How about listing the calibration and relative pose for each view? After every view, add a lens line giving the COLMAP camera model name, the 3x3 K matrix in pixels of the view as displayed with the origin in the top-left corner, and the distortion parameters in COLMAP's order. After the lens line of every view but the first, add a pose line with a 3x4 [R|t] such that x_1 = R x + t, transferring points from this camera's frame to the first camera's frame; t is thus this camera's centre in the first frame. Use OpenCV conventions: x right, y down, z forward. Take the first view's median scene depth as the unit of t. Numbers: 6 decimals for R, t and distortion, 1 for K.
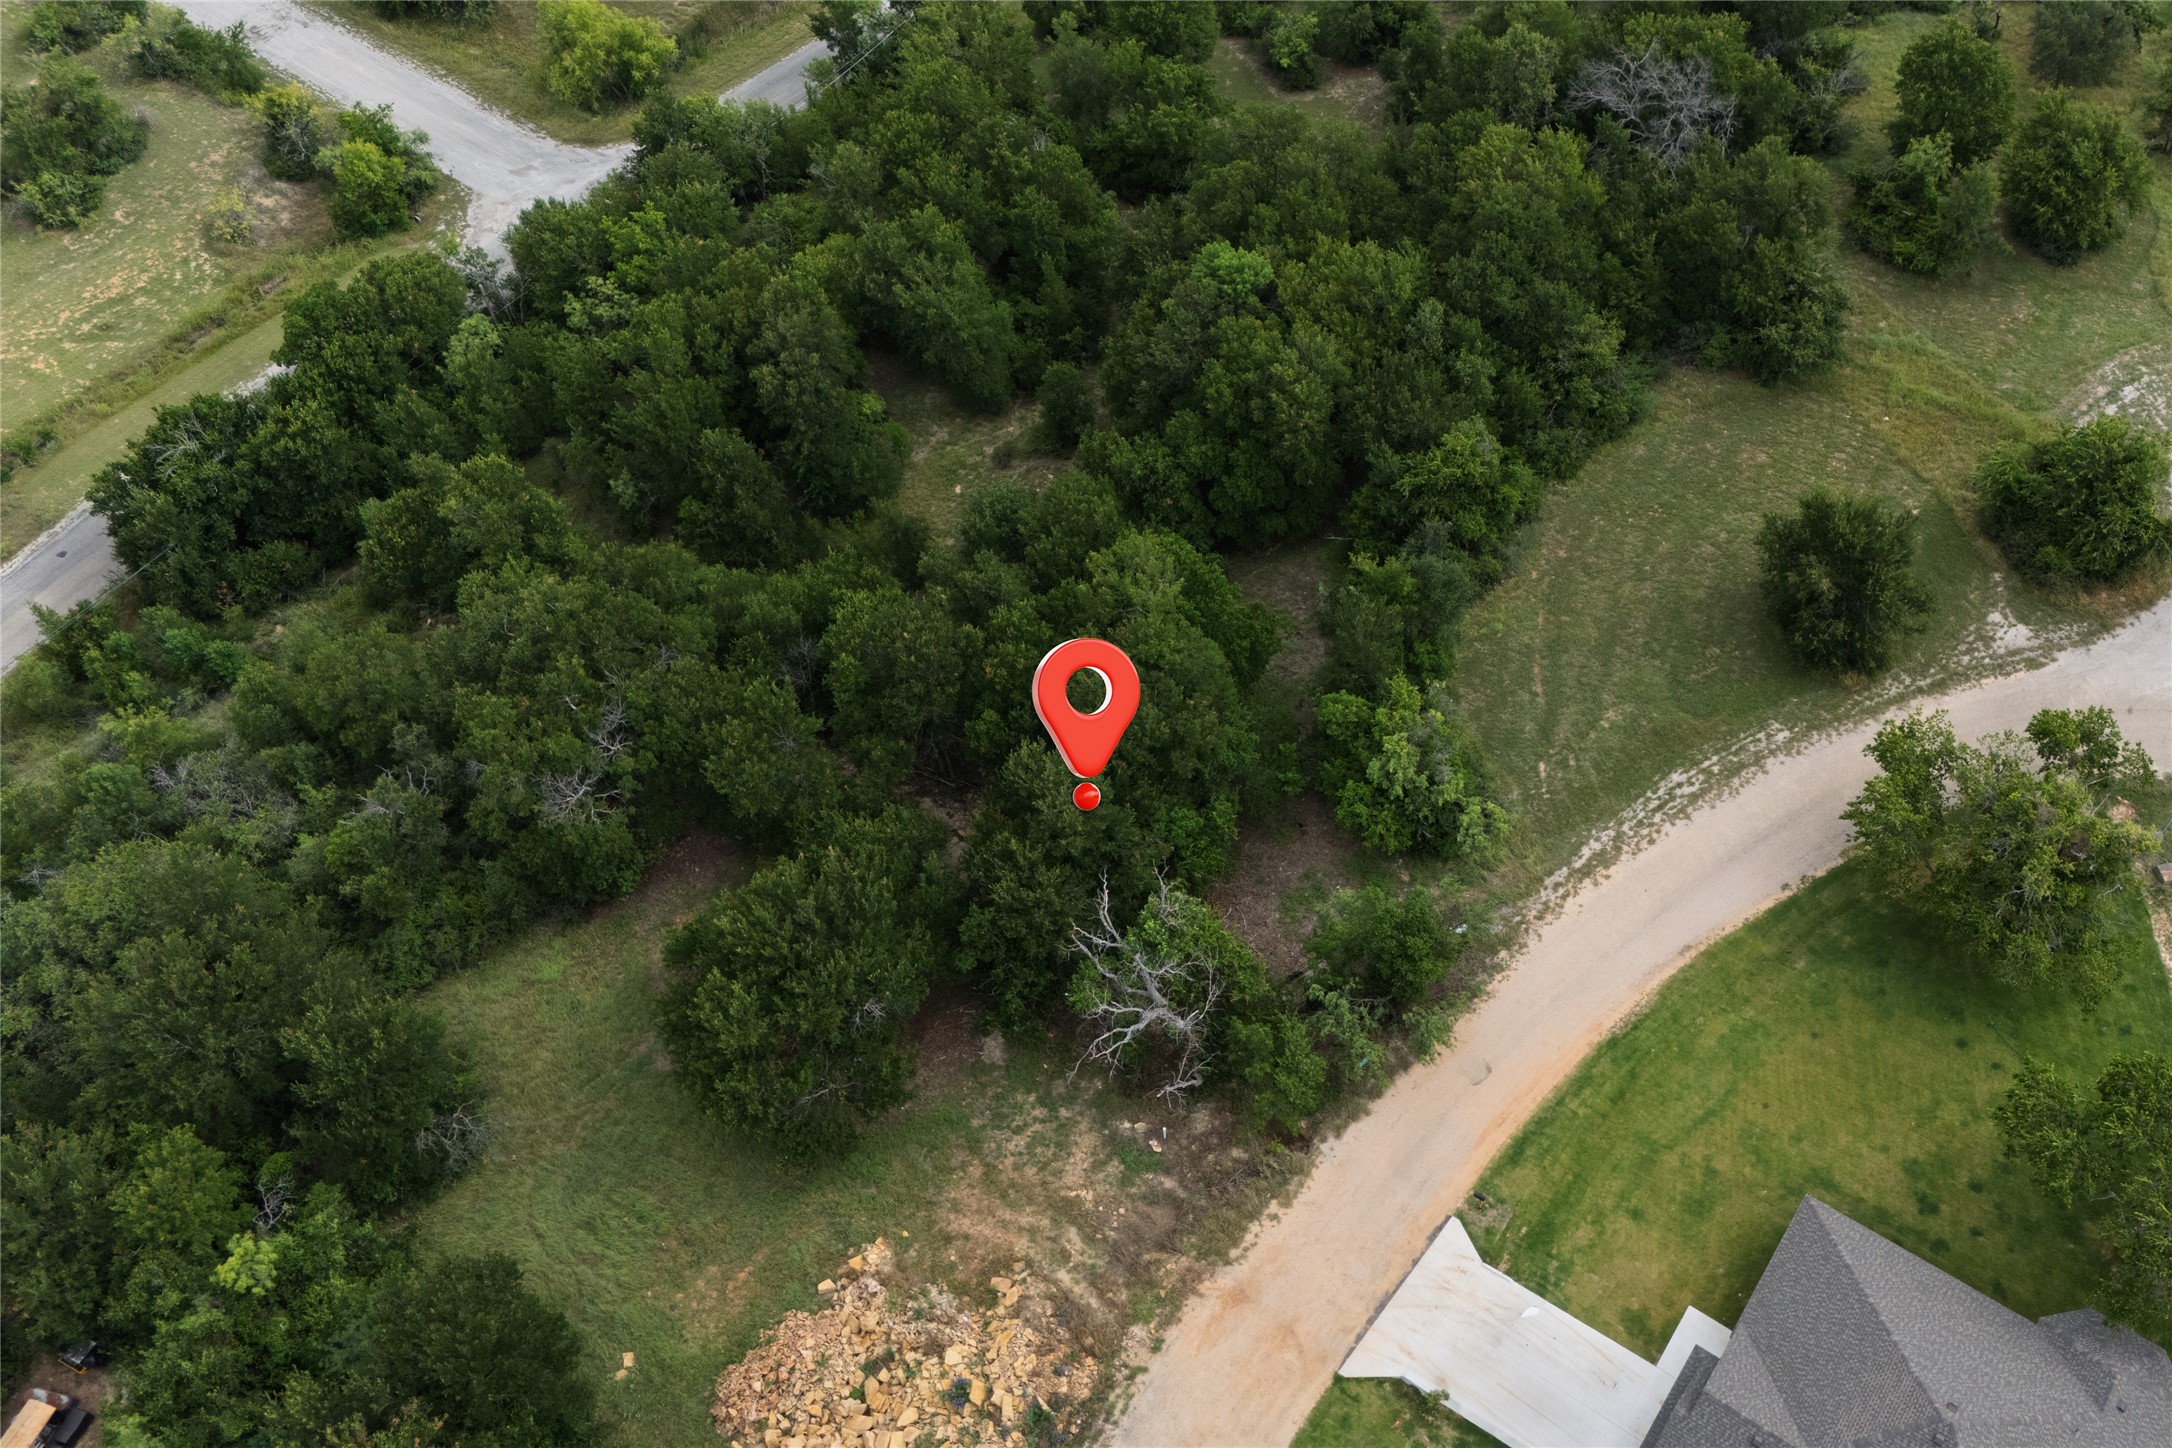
lens RADIAL K [[1870.1, 0, 1275.8], [0, 1870.1, 718.1], [0, 0, 1]] dist [0.061336, -0.046268]
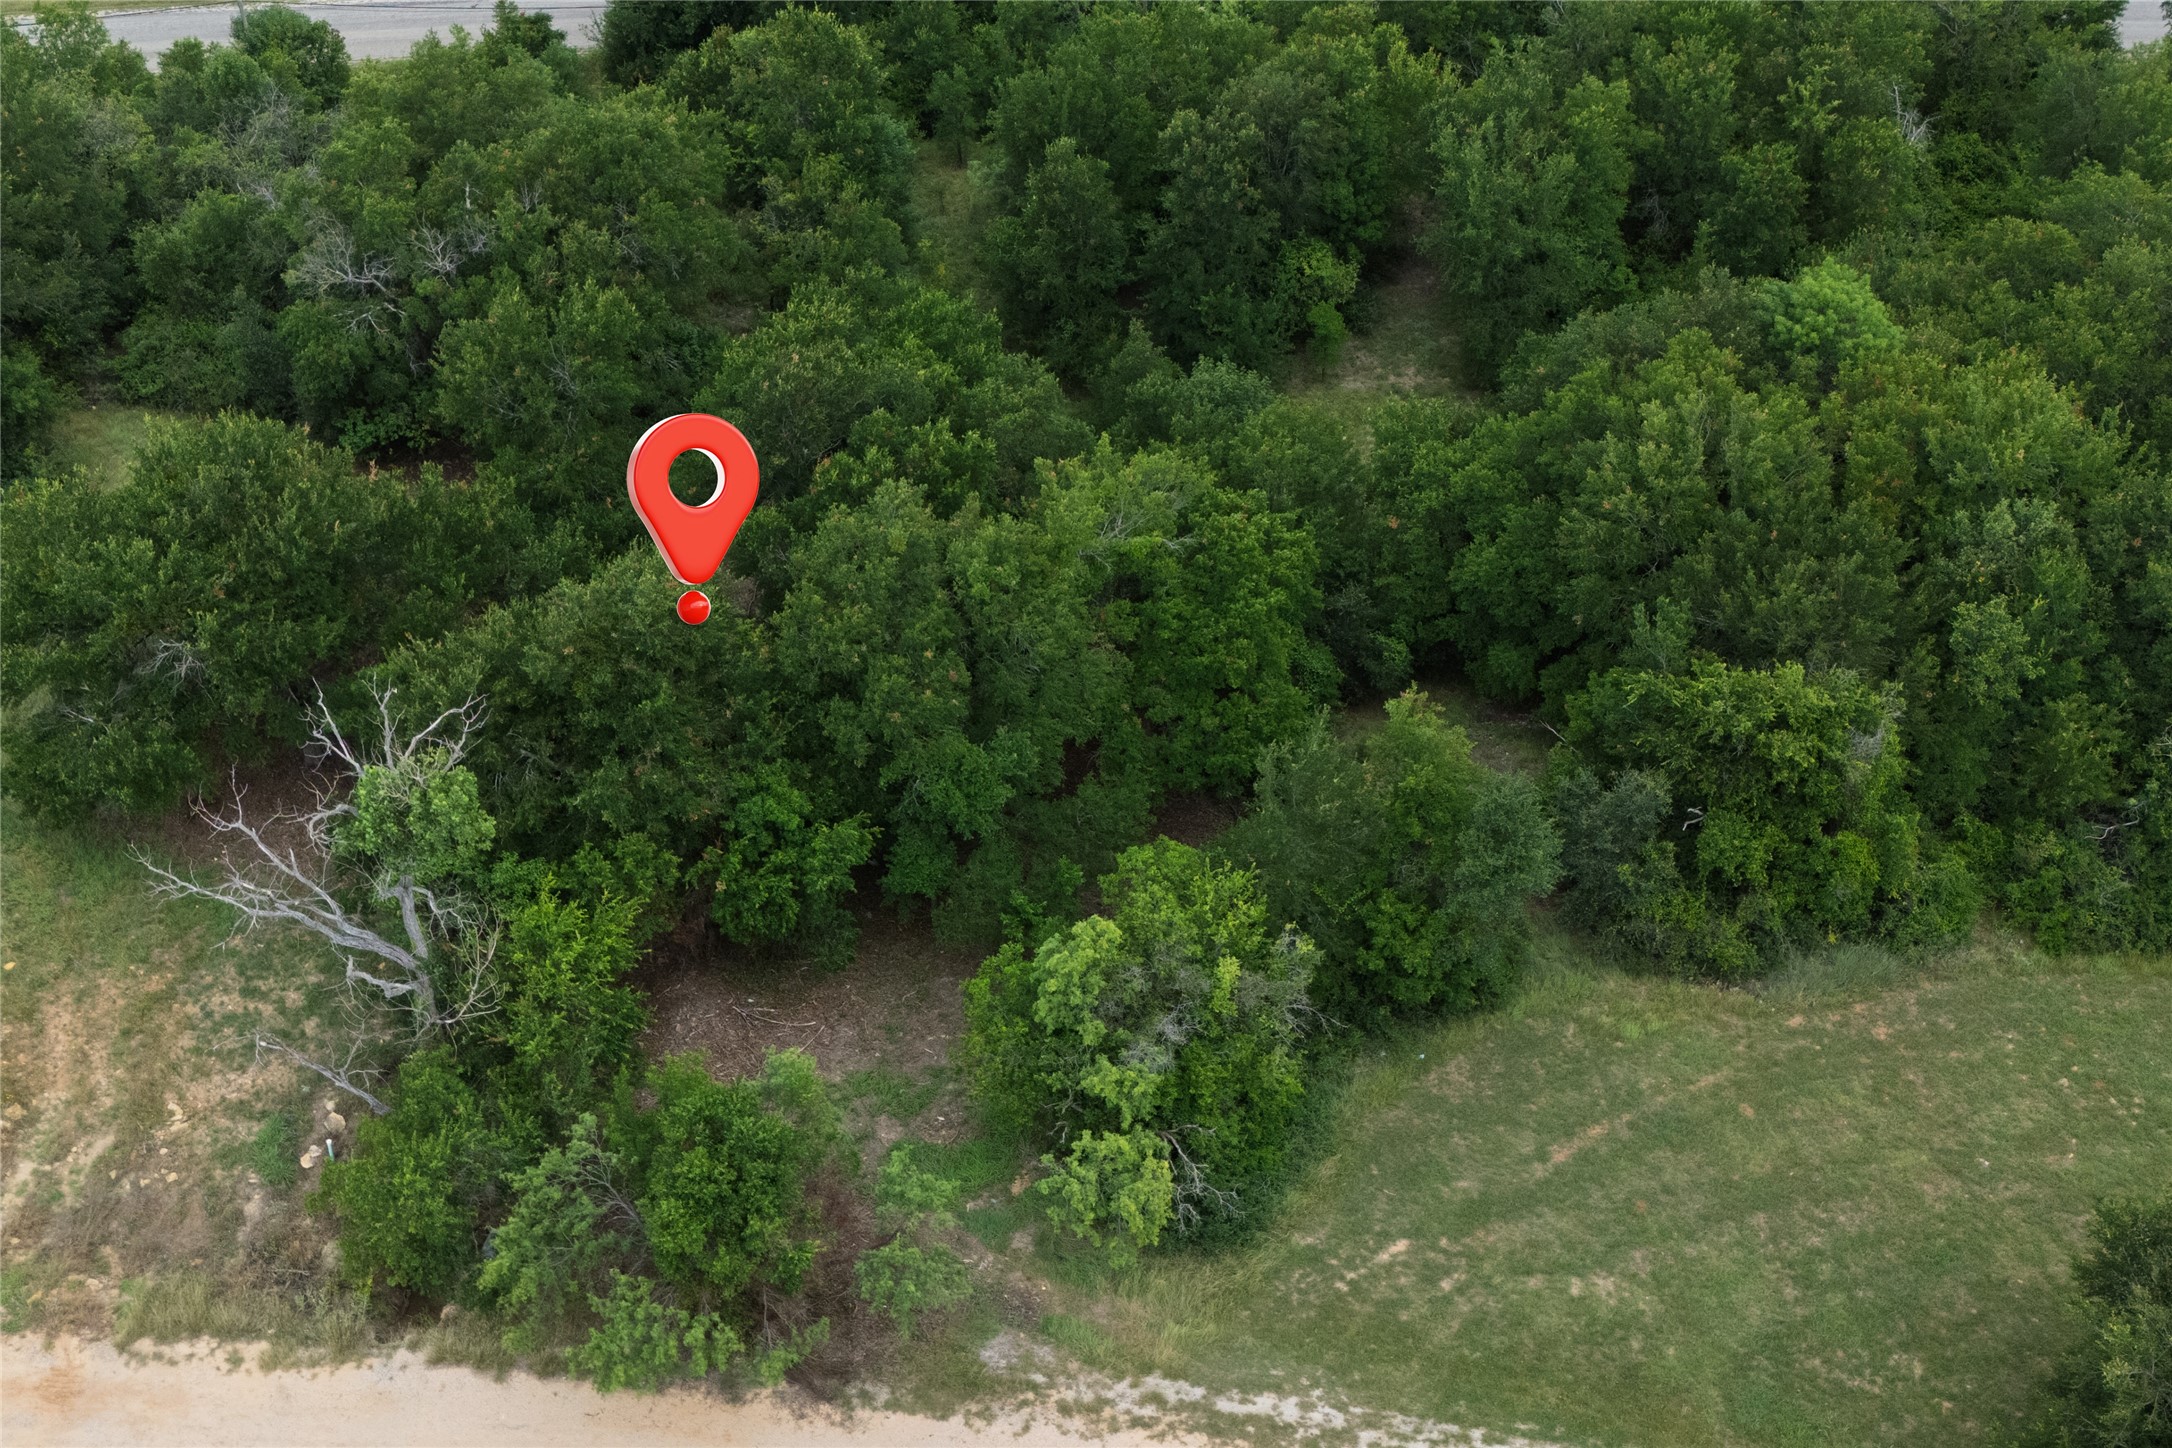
lens RADIAL K [[2303.9, 0, 1086.0], [0, 2303.9, 724.0], [0, 0, 1]] dist [0.044054, -0.043075]
pose [[0.590349, 0.562749, -0.578620, 0.391156], [-0.637453, 0.764802, 0.093450, -0.087569], [0.495118, 0.313675, 0.810226, 0.469067]]
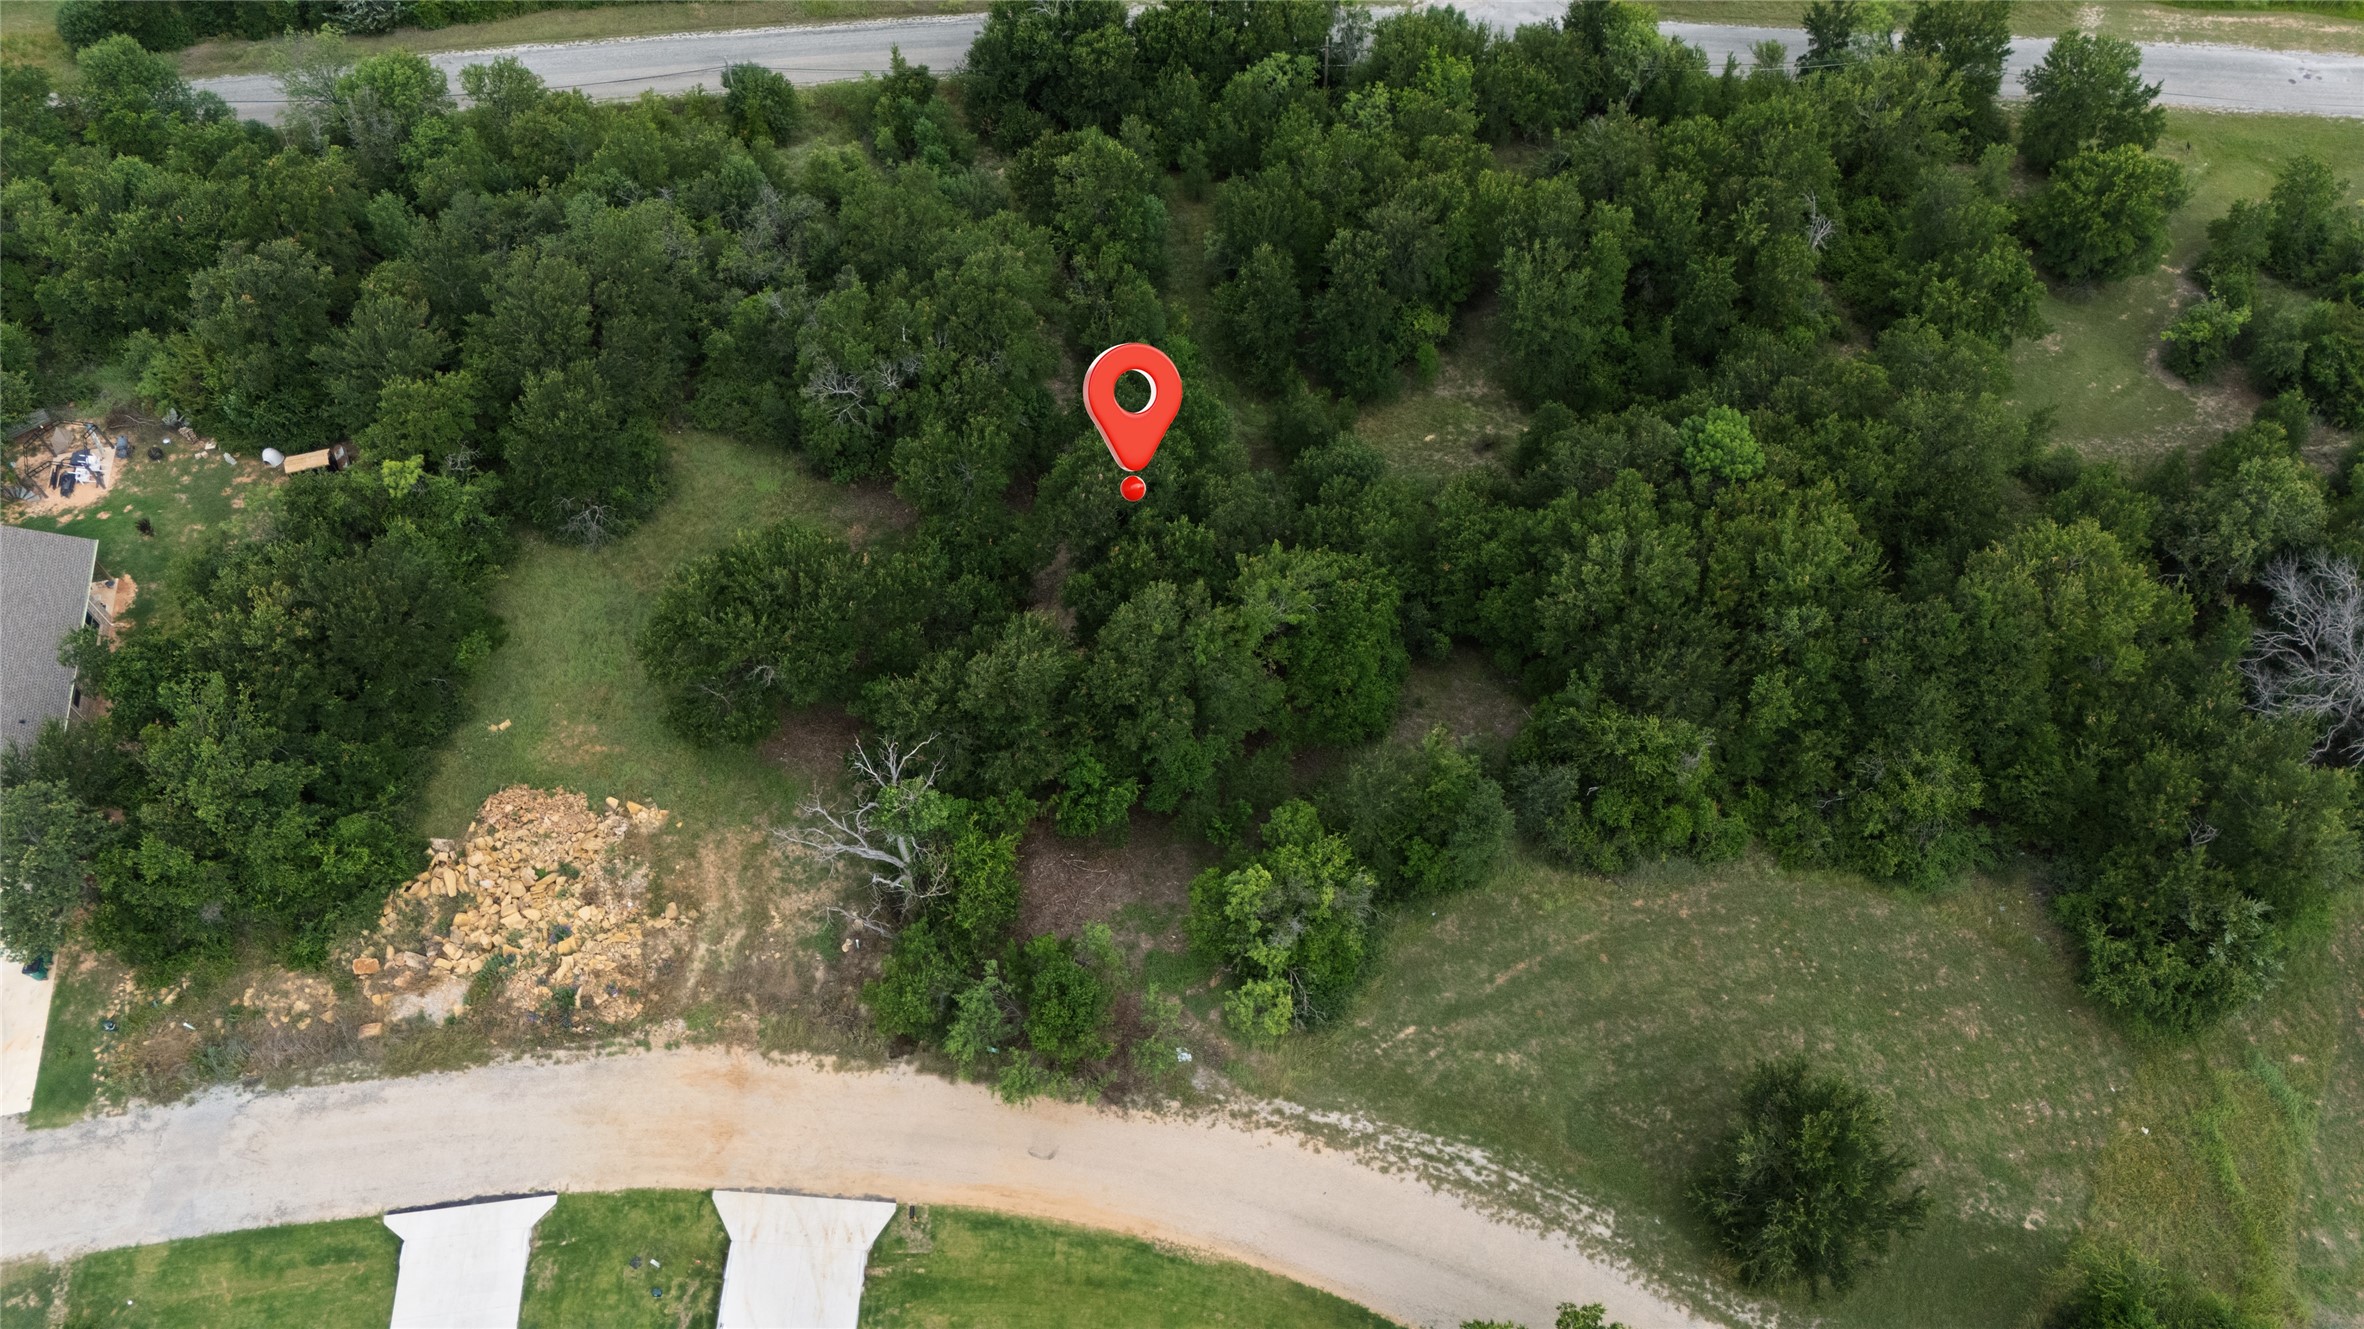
lens RADIAL K [[1731.6, 0, 1189.3], [0, 1731.6, 643.3], [0, 0, 1]] dist [0.039413, -0.004288]
pose [[0.543456, 0.696294, -0.468860, 0.380236], [-0.654079, 0.701334, 0.283393, -0.302912], [0.526152, 0.152660, 0.836576, 0.206670]]
